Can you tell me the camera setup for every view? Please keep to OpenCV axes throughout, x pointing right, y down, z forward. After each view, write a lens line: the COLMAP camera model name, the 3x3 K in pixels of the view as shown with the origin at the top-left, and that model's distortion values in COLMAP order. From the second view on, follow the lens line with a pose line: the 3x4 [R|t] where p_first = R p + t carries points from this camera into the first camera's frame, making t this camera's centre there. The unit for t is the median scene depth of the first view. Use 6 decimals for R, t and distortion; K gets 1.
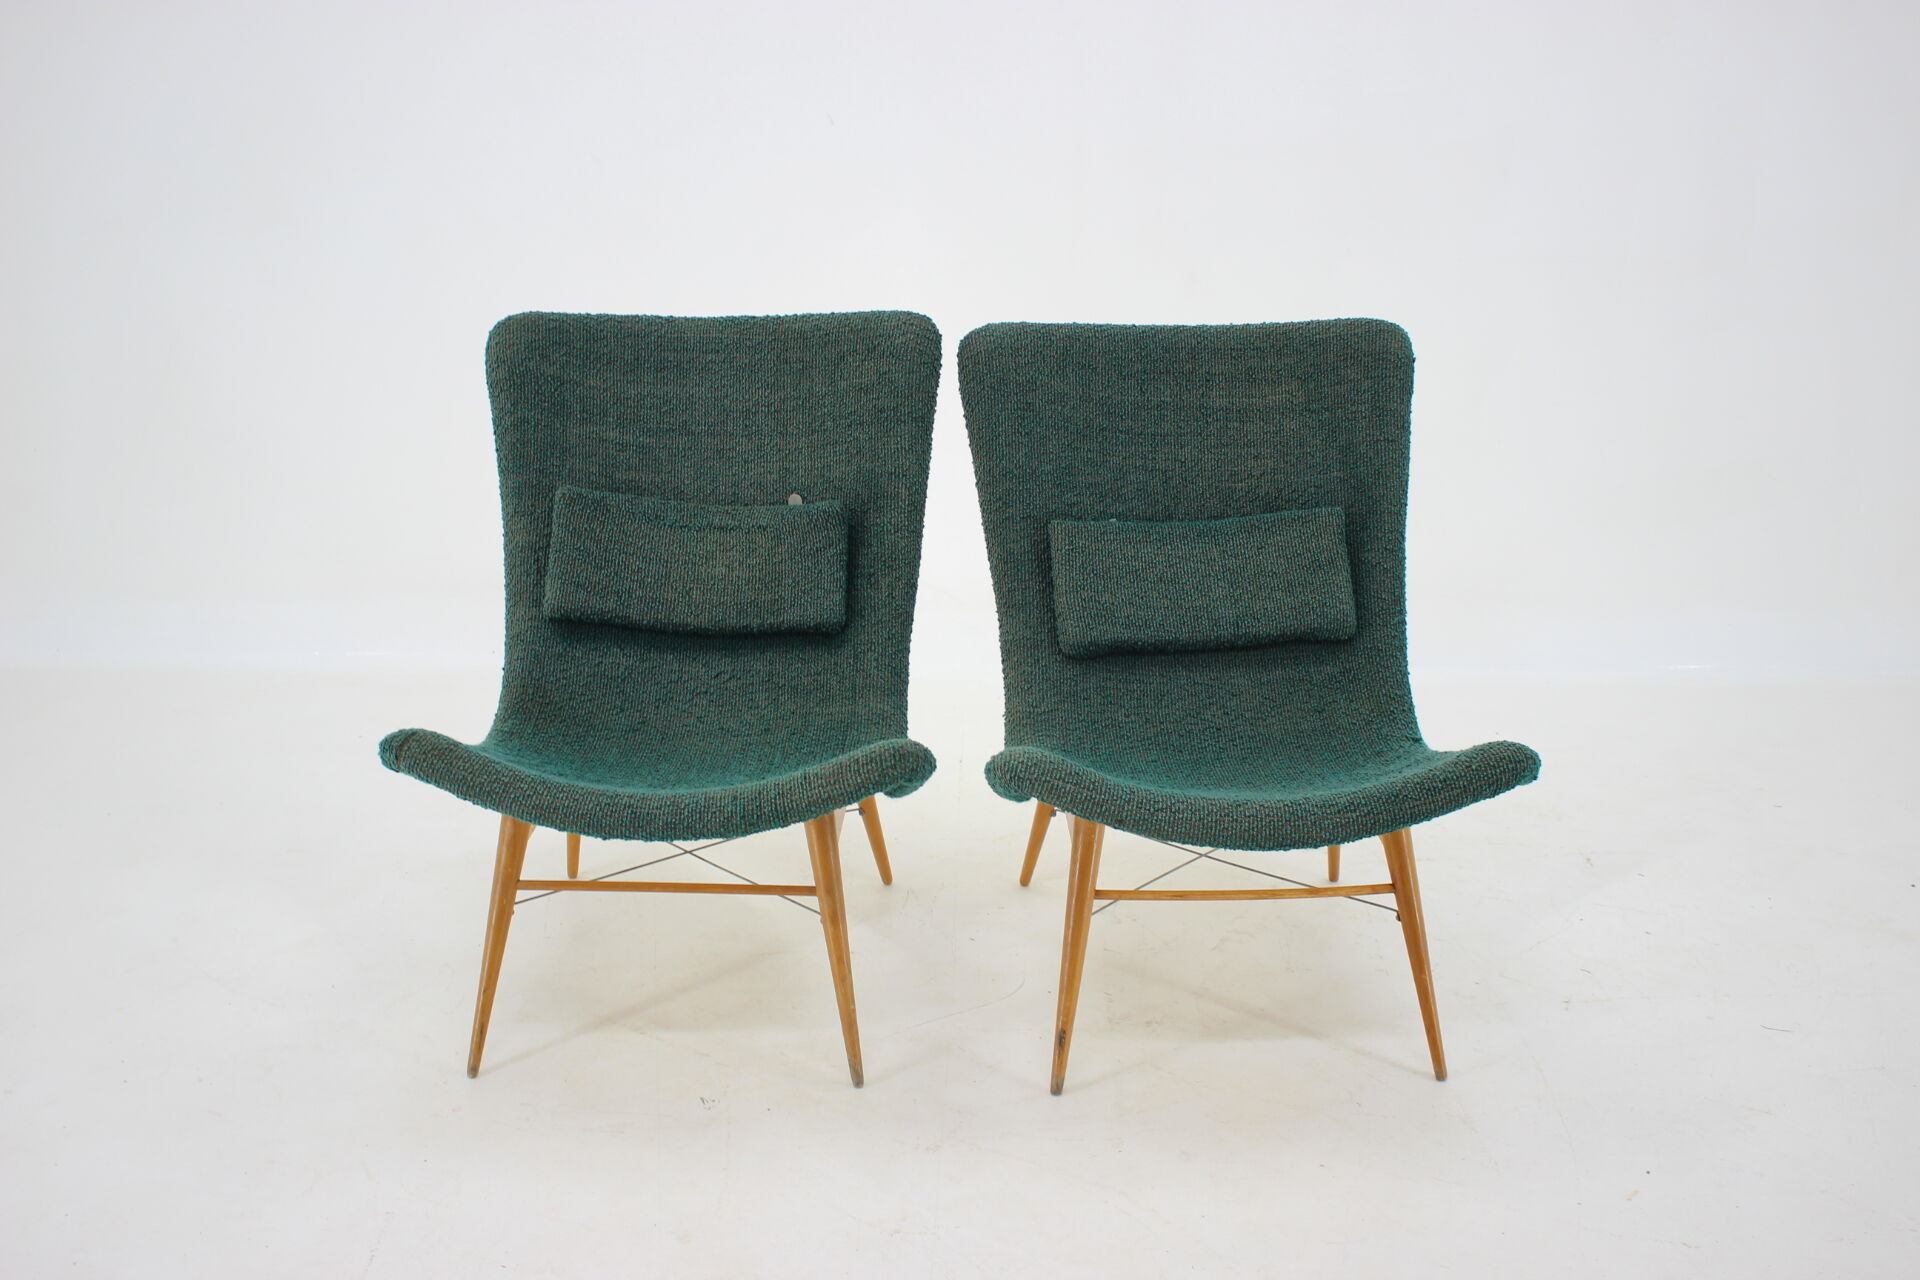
lens RADIAL K [[2484.2, 0, 960.0], [0, 2484.2, 640.0], [0, 0, 1]] dist [-0.030252, -0.030188]
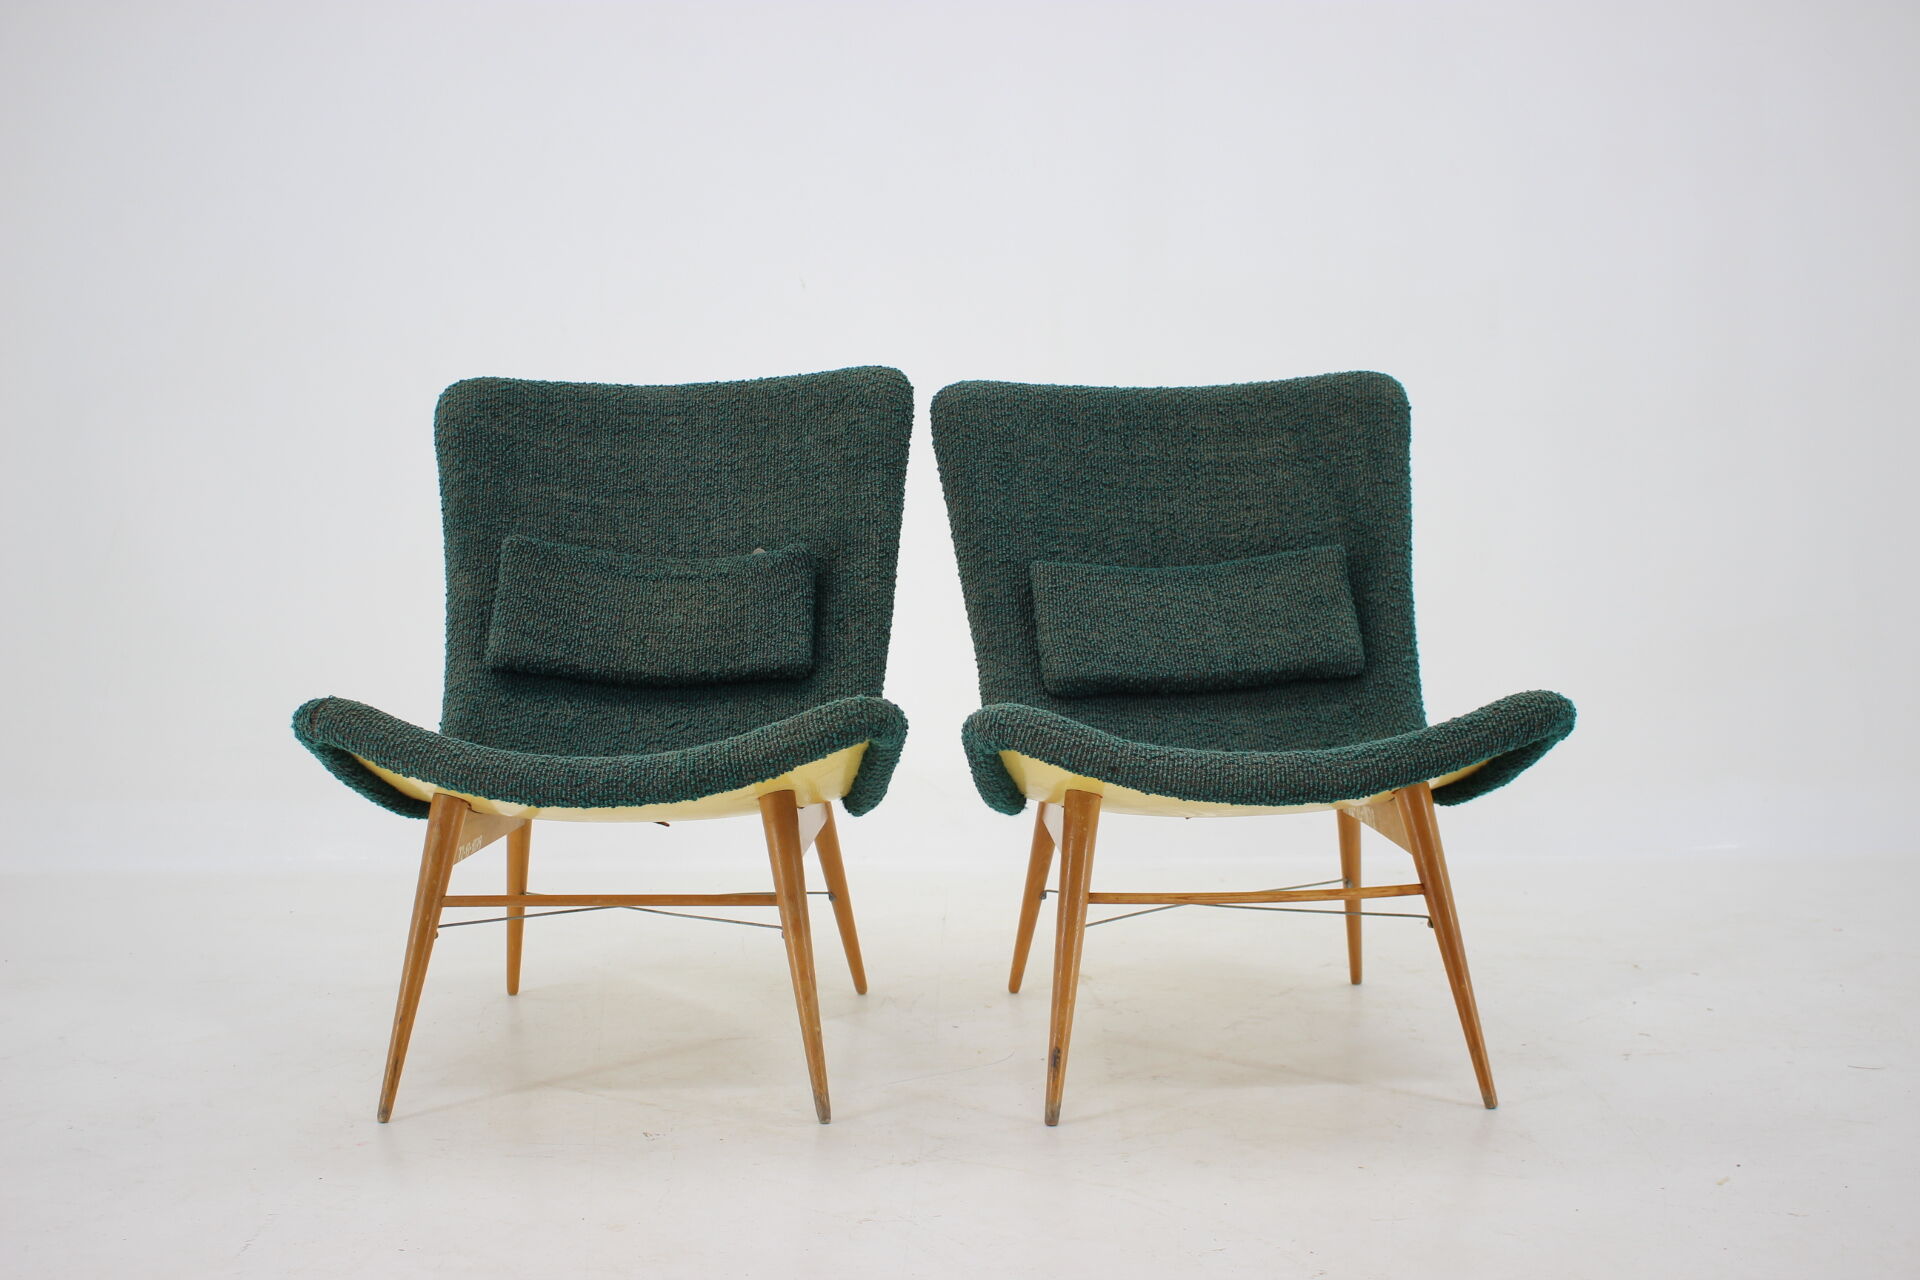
lens RADIAL K [[2484.2, 0, 960.0], [0, 2484.2, 640.0], [0, 0, 1]] dist [-0.030252, -0.030188]
pose [[0.999865, -0.016058, 0.003364, 0.005871], [0.016388, 0.967792, -0.251217, 0.215393], [0.000779, 0.251238, 0.967925, 0.102677]]
